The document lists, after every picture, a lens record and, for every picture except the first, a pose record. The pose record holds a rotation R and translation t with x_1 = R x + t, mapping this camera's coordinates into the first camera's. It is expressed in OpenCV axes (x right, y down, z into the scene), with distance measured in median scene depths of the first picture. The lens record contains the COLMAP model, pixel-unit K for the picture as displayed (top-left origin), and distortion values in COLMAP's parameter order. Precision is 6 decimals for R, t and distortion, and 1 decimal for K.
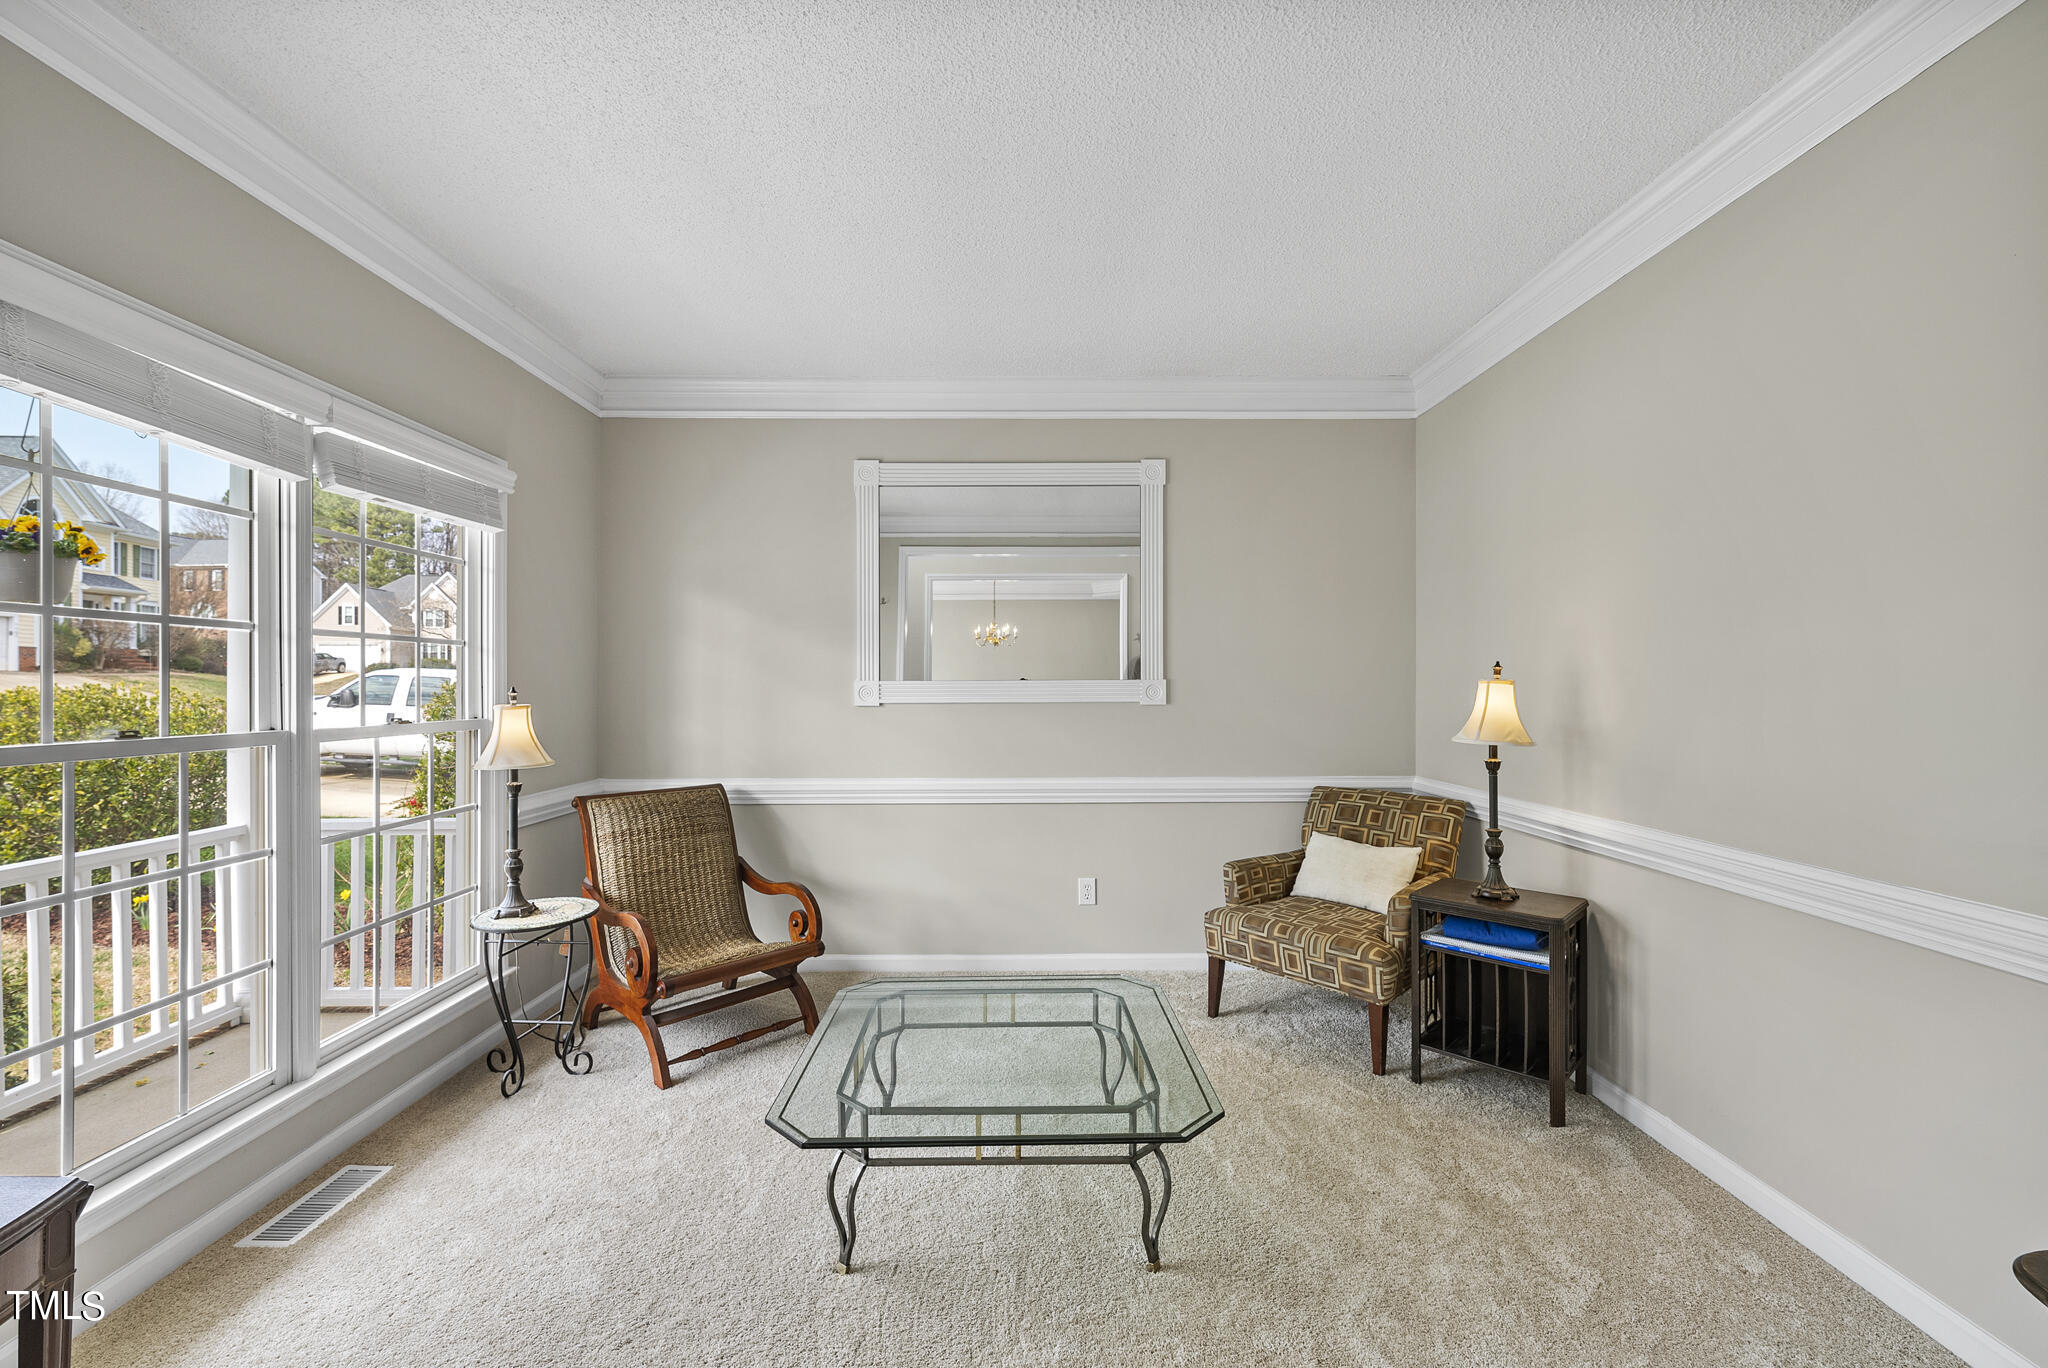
lens RADIAL K [[849.6, 0, 1024.0], [0, 849.6, 684.0], [0, 0, 1]] dist [-0.000632, -0.000163]
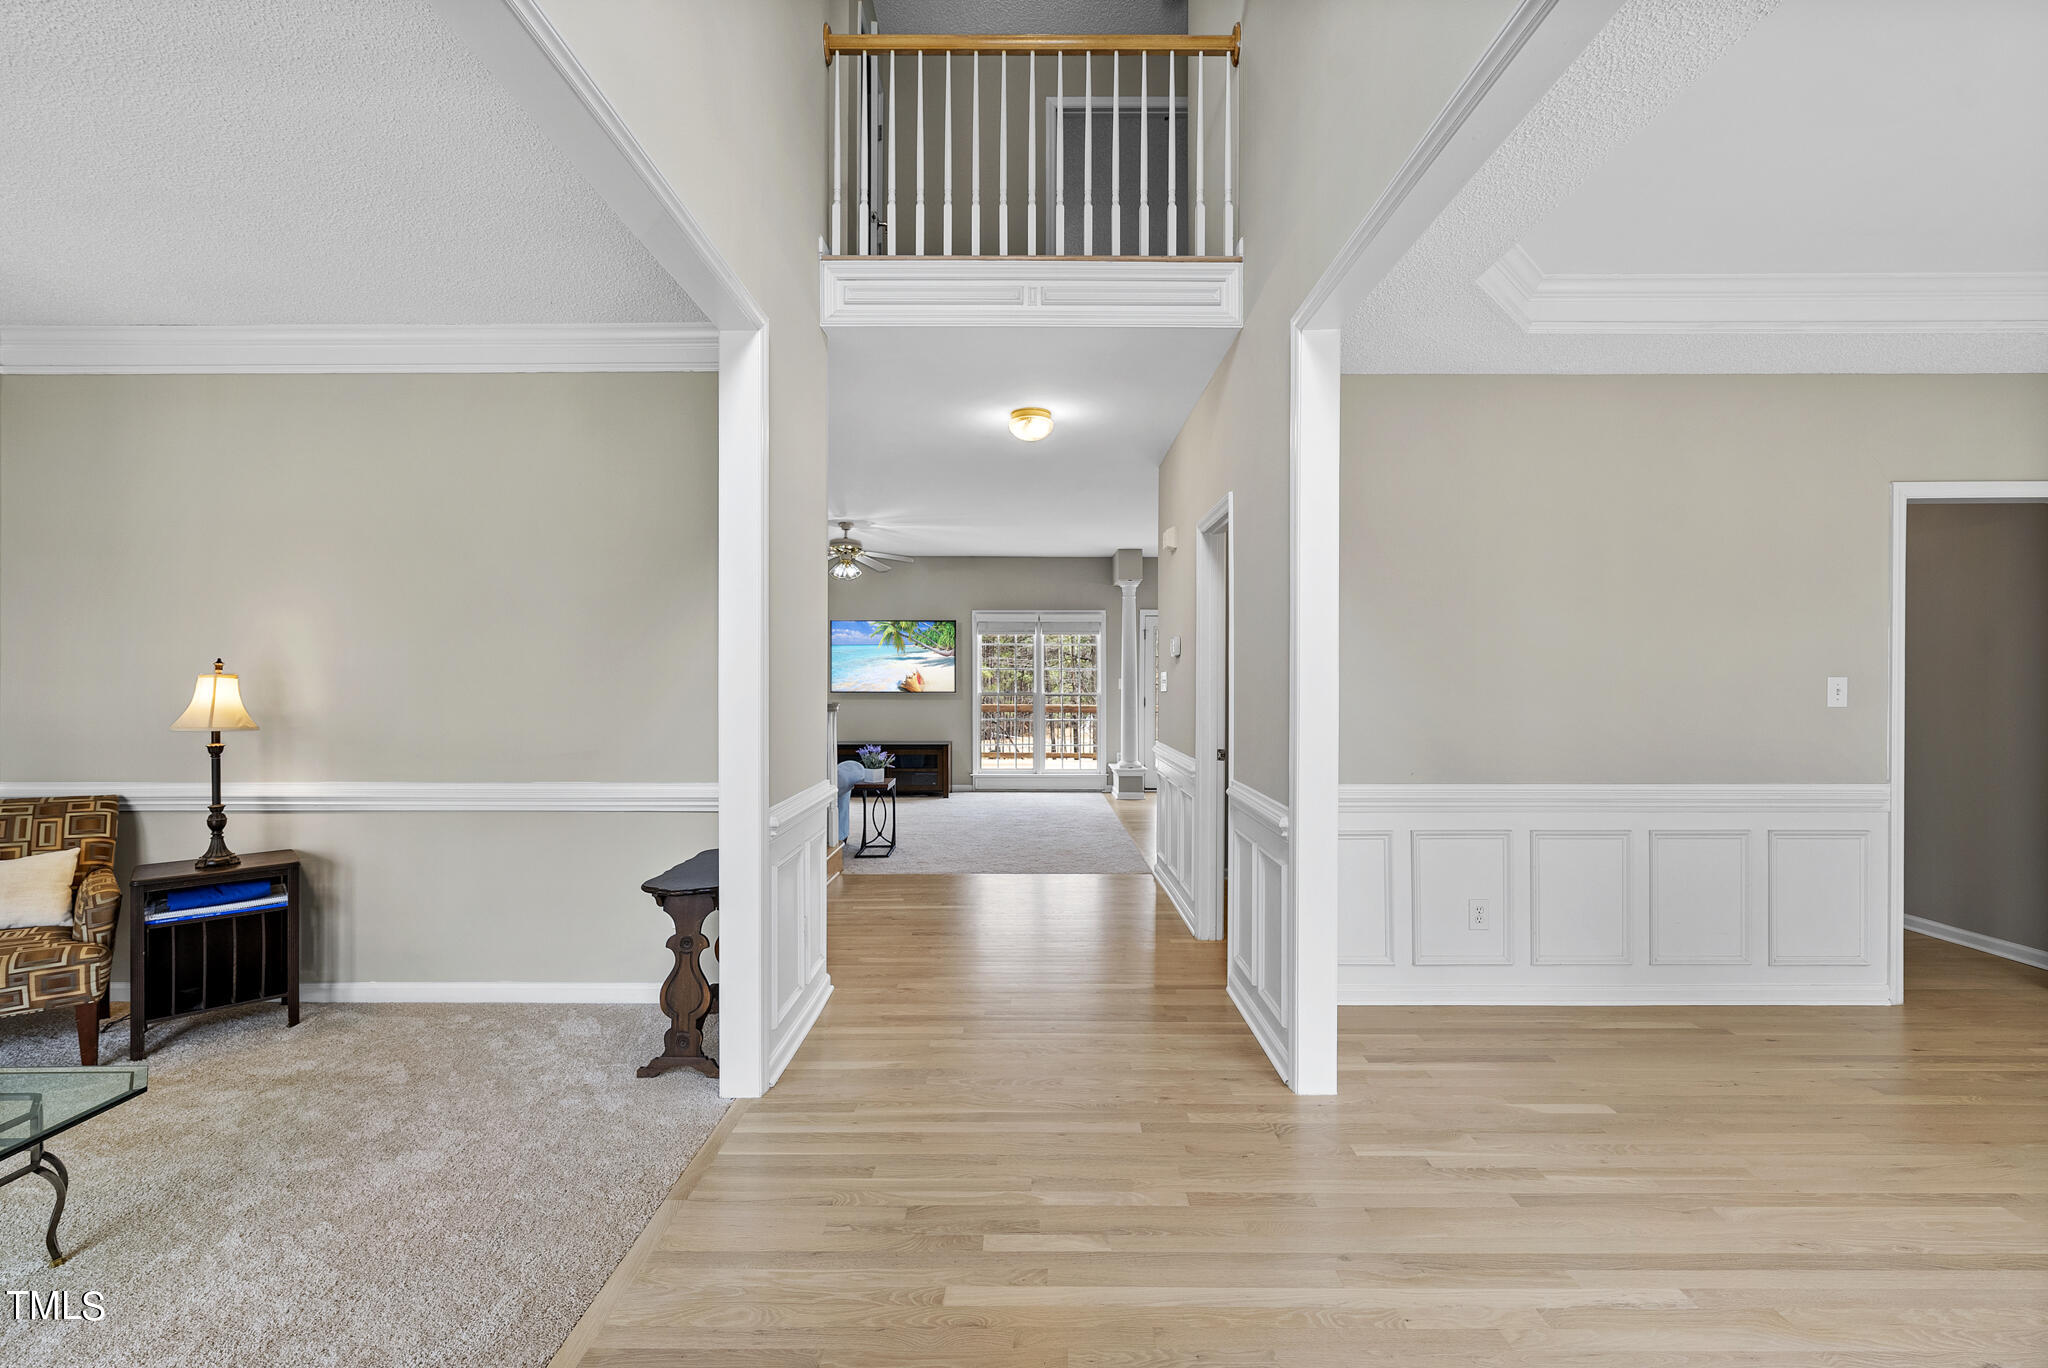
lens RADIAL K [[849.6, 0, 1024.0], [0, 849.6, 684.0], [0, 0, 1]] dist [-0.000632, -0.000163]
pose [[0.018375, -0.007435, 0.999804, -0.549586], [-0.000242, 0.999972, 0.007441, -0.000749], [-0.999831, -0.000379, 0.018372, -0.103815]]
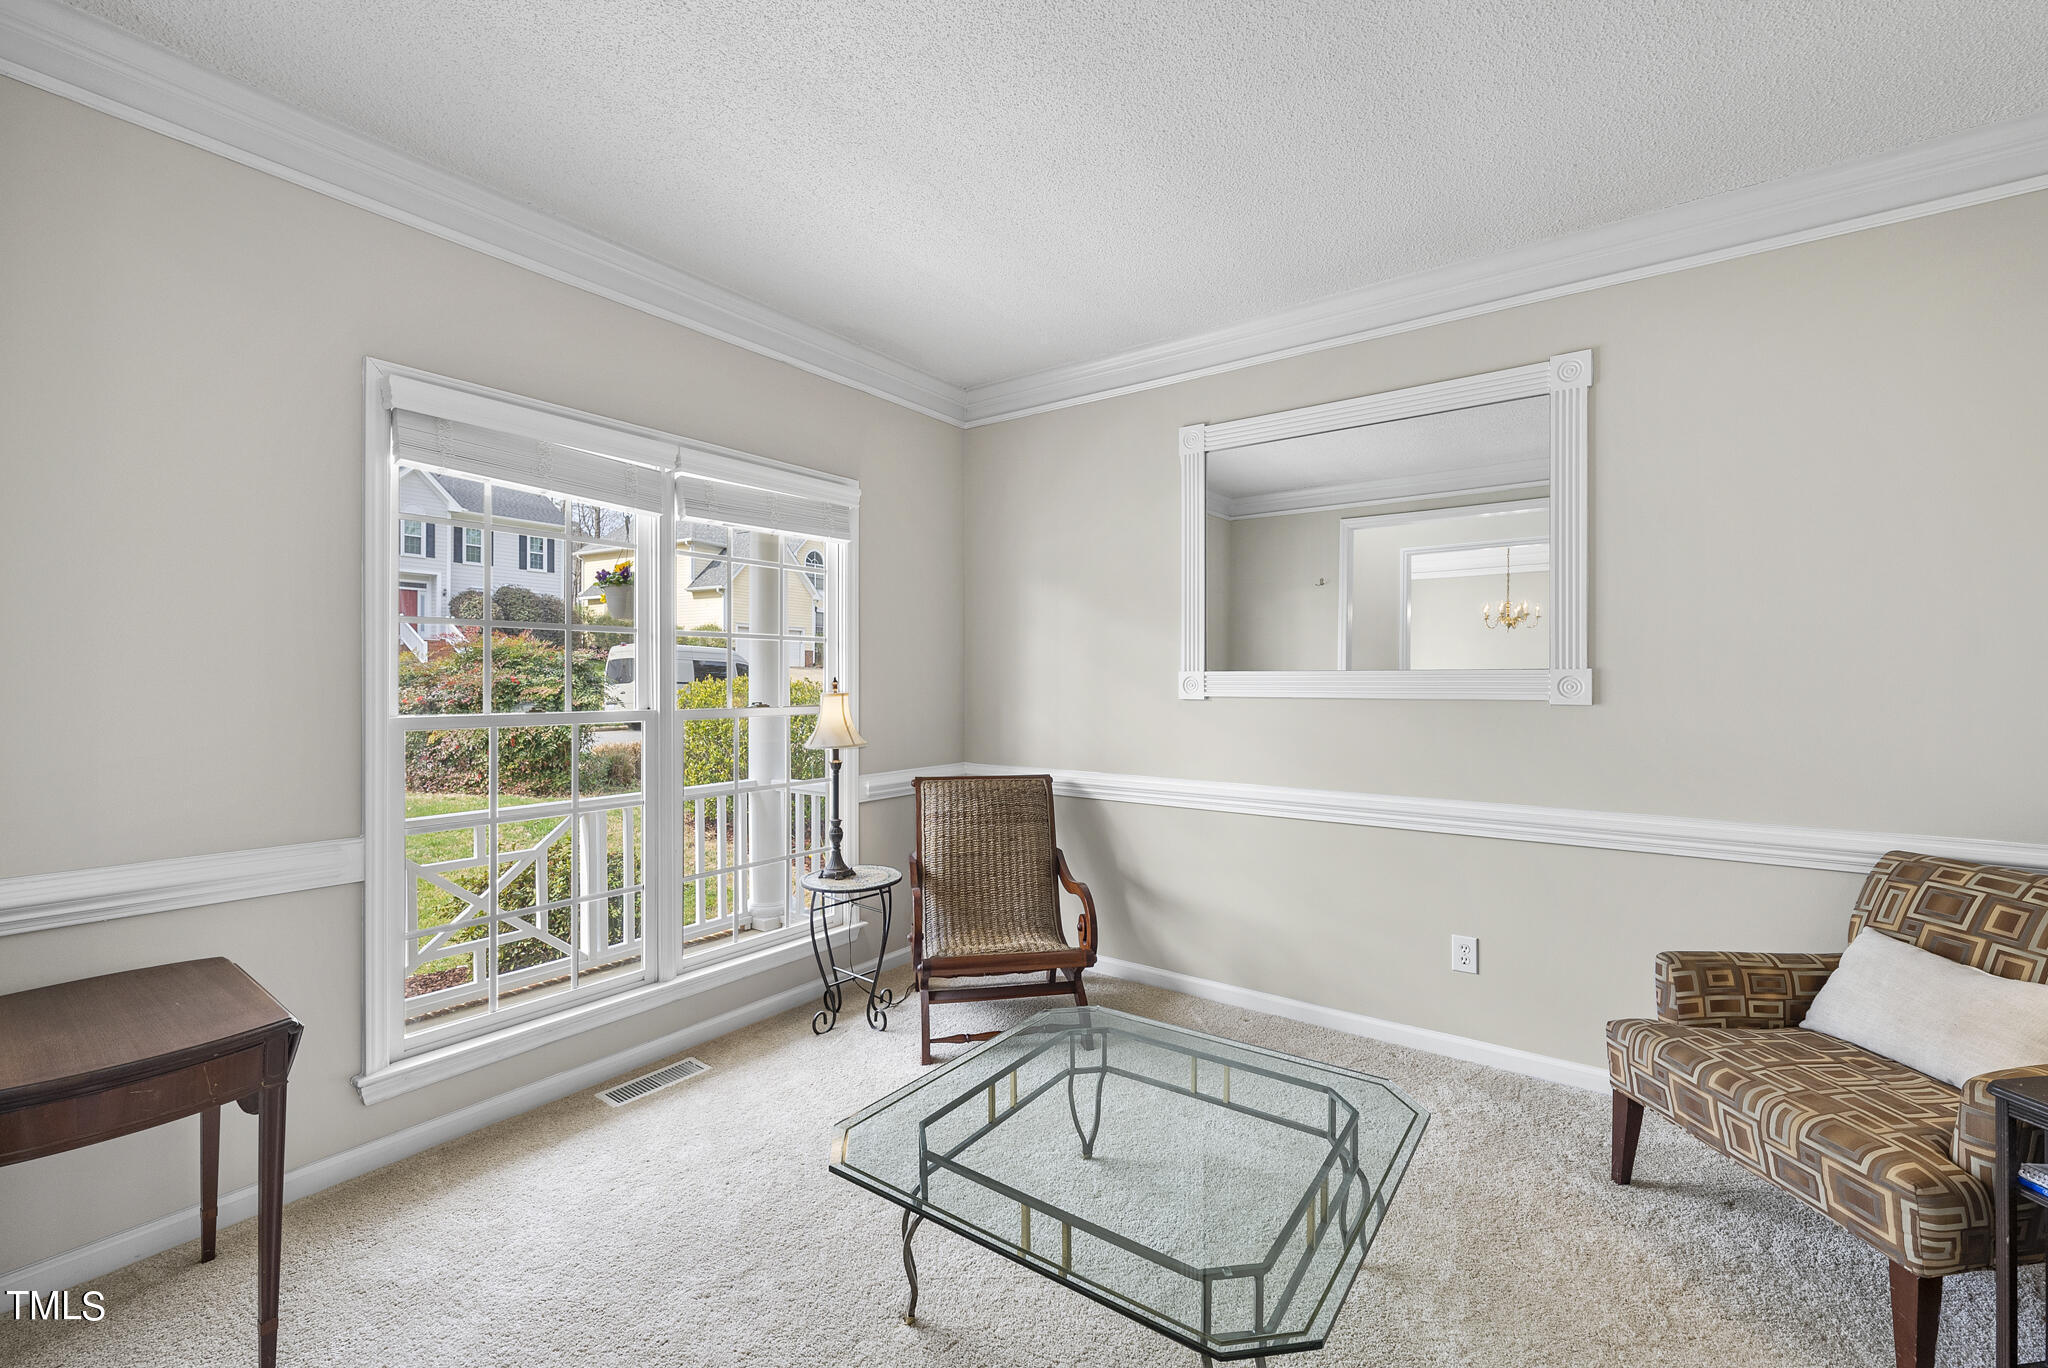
lens RADIAL K [[854.2, 0, 1018.0], [0, 854.2, 679.0], [0, 0, 1]] dist [-0.000757, -0.000309]
pose [[0.801334, 0.003317, -0.598207, 0.287211], [-0.001795, 0.999993, 0.003140, 0.002258], [0.598214, -0.001443, 0.801335, 0.230470]]
